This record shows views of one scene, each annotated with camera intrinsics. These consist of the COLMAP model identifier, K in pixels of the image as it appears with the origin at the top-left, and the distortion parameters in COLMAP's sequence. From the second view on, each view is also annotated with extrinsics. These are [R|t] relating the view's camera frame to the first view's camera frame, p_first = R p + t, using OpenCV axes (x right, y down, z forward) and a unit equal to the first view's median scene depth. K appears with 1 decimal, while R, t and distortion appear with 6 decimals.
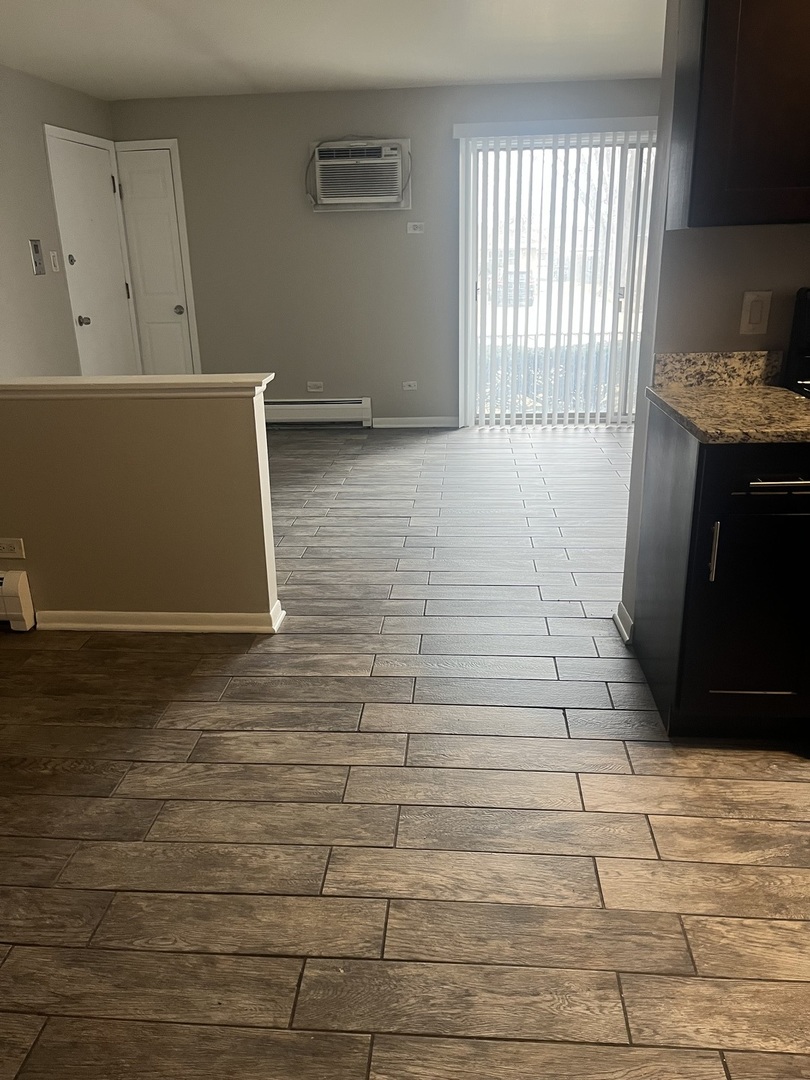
lens RADIAL K [[818.0, 0, 408.6], [0, 818.0, 545.5], [0, 0, 1]] dist [0.070526, -0.098076]
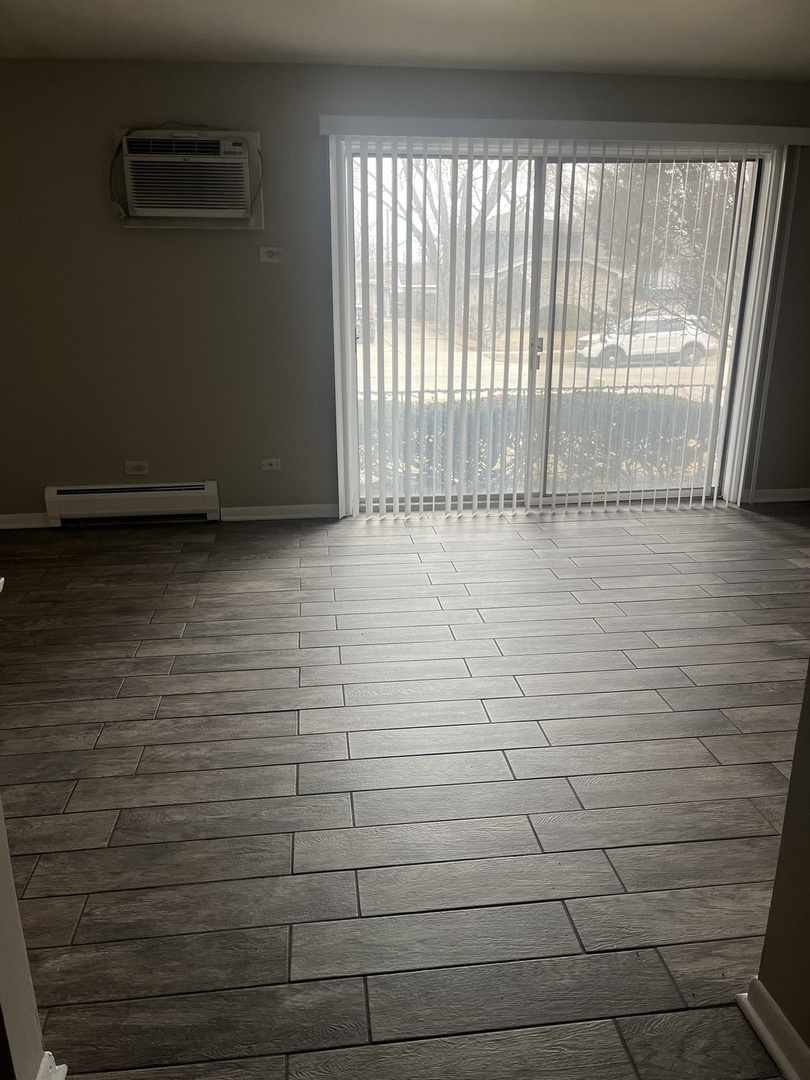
lens RADIAL K [[781.2, 0, 405.0], [0, 781.2, 540.0], [0, 0, 1]] dist [0.057414, -0.070673]
pose [[0.979609, -0.039257, 0.197041, -0.023866], [0.044885, 0.998700, -0.024177, -0.113361], [-0.195836, 0.032528, 0.980097, 0.310263]]
